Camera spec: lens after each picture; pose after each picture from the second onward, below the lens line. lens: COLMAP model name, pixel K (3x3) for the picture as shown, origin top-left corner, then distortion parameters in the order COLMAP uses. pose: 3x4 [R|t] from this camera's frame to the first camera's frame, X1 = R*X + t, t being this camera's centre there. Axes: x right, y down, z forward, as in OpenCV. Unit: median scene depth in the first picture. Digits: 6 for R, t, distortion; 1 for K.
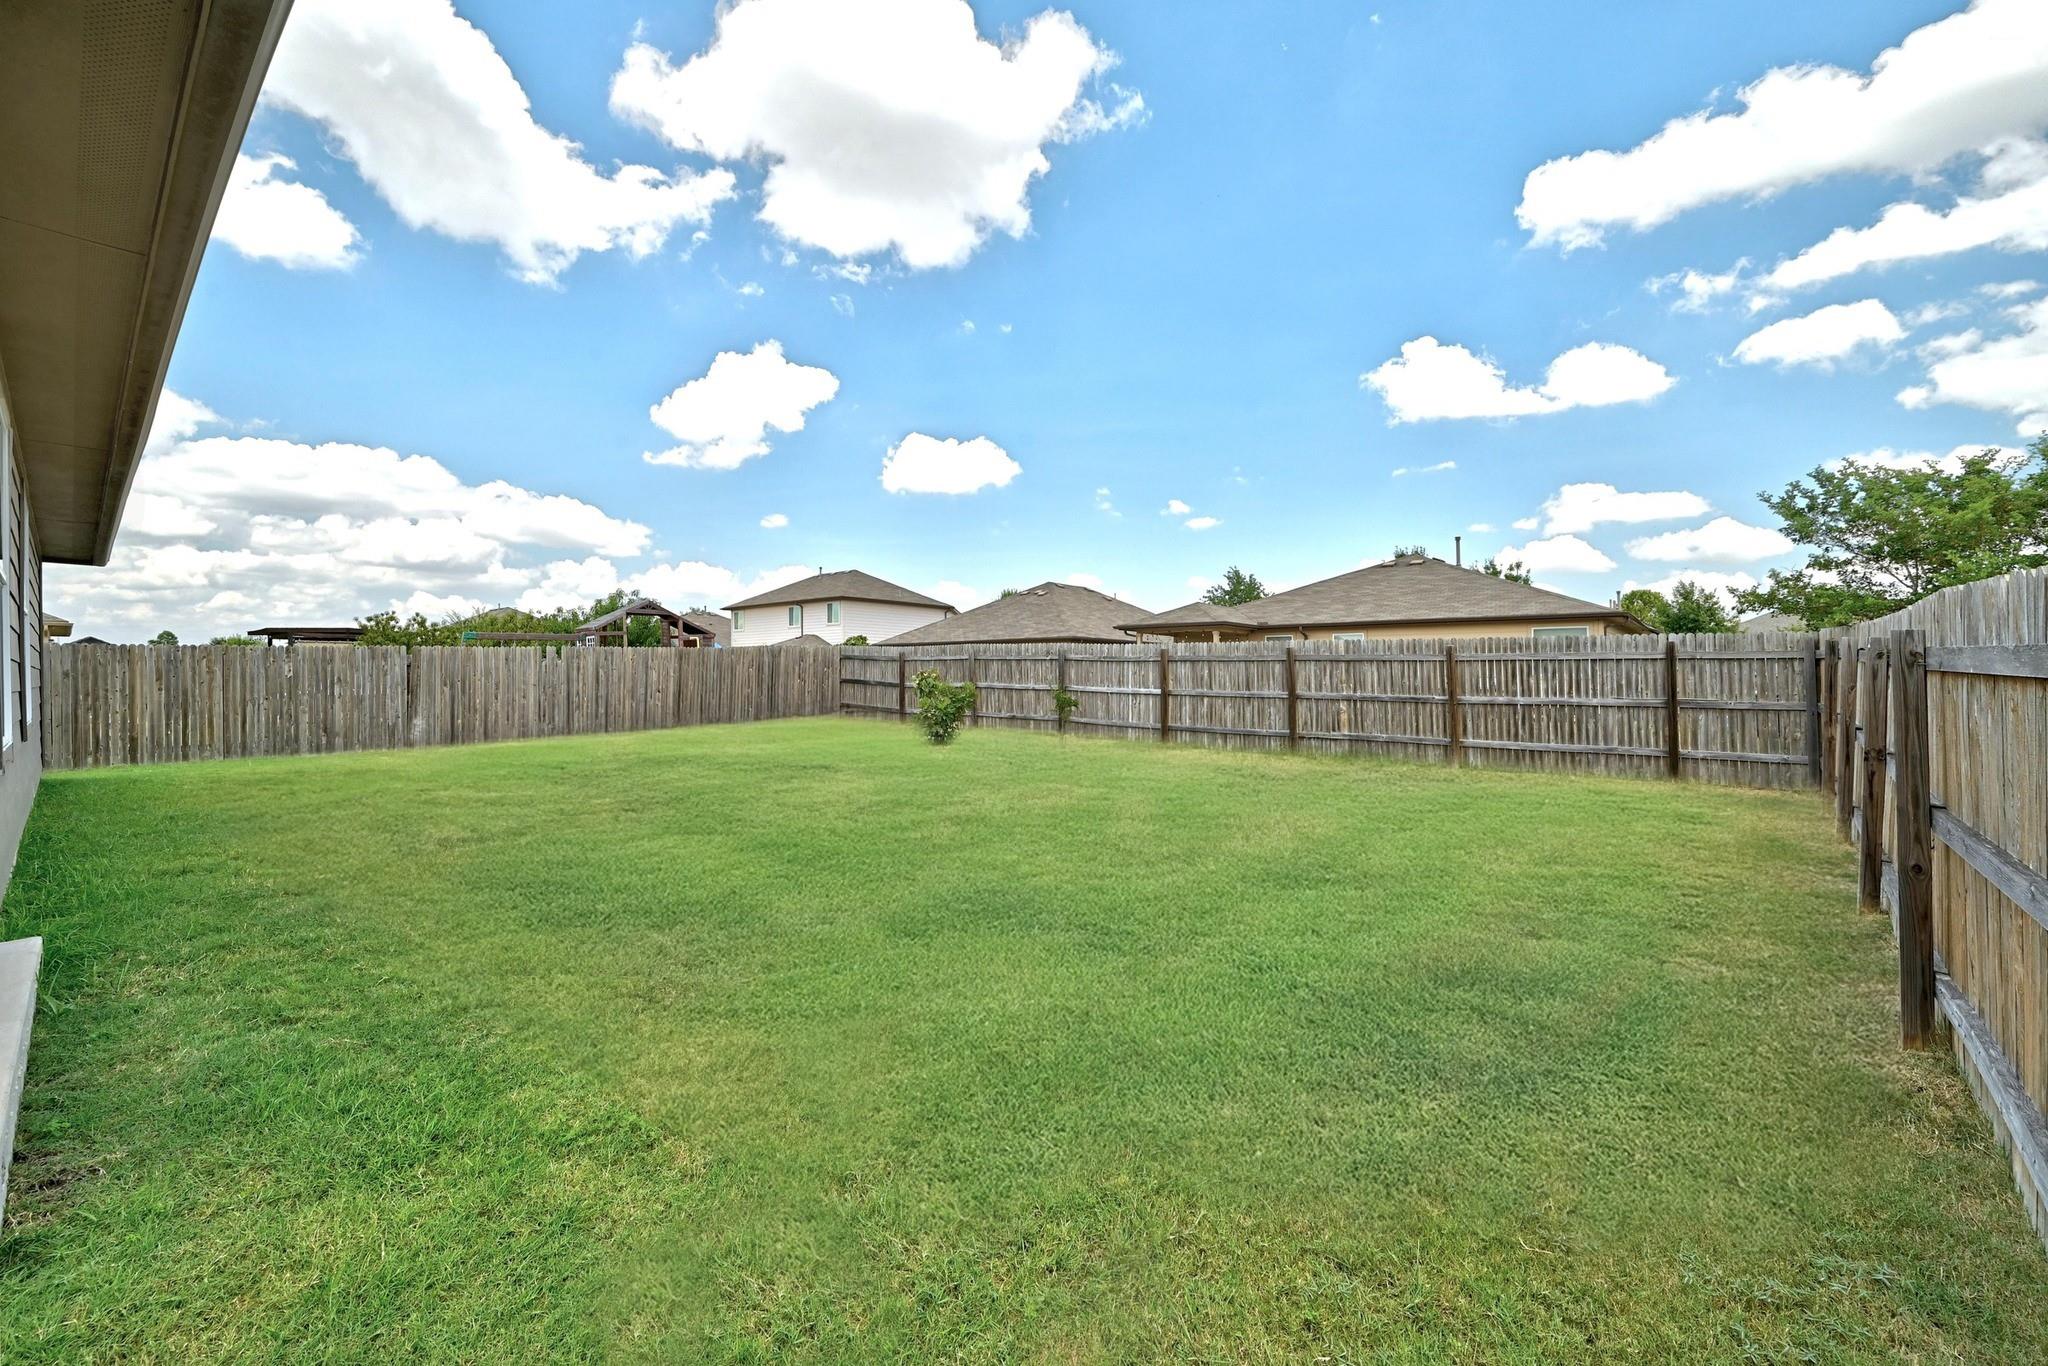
lens RADIAL K [[833.5, 0, 1021.6], [0, 833.5, 661.7], [0, 0, 1]] dist [-0.003849, -0.001467]
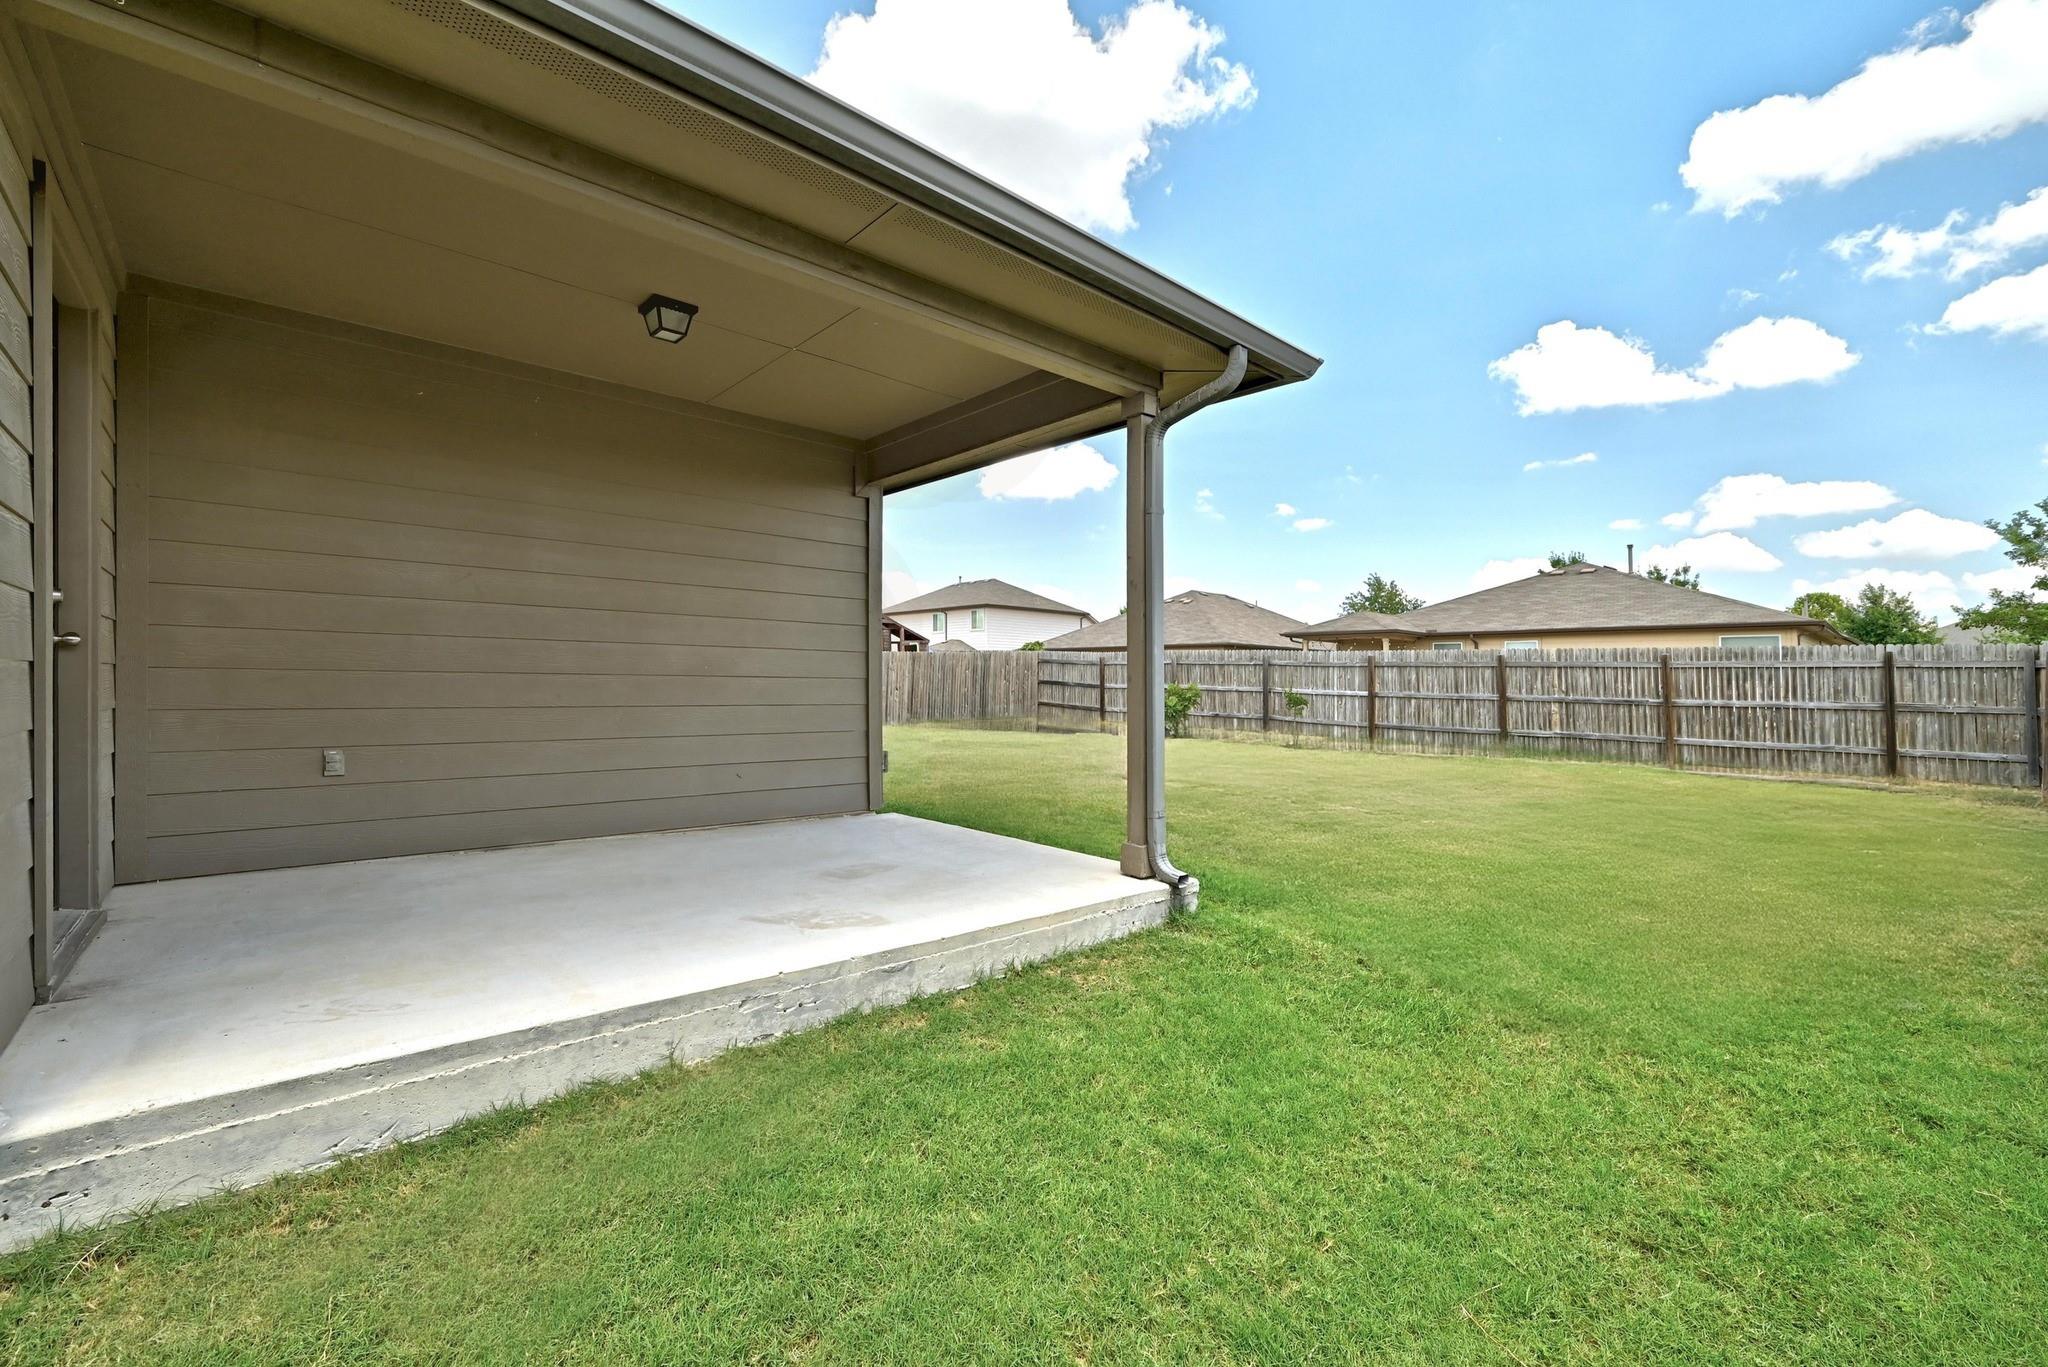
lens RADIAL K [[833.5, 0, 1005.0], [0, 833.5, 683.6], [0, 0, 1]] dist [-0.003849, -0.001467]
pose [[0.991327, 0.009891, -0.131044, -0.119482], [-0.007185, 0.999751, 0.021109, 0.001424], [0.131220, -0.019985, 0.991152, -0.123102]]
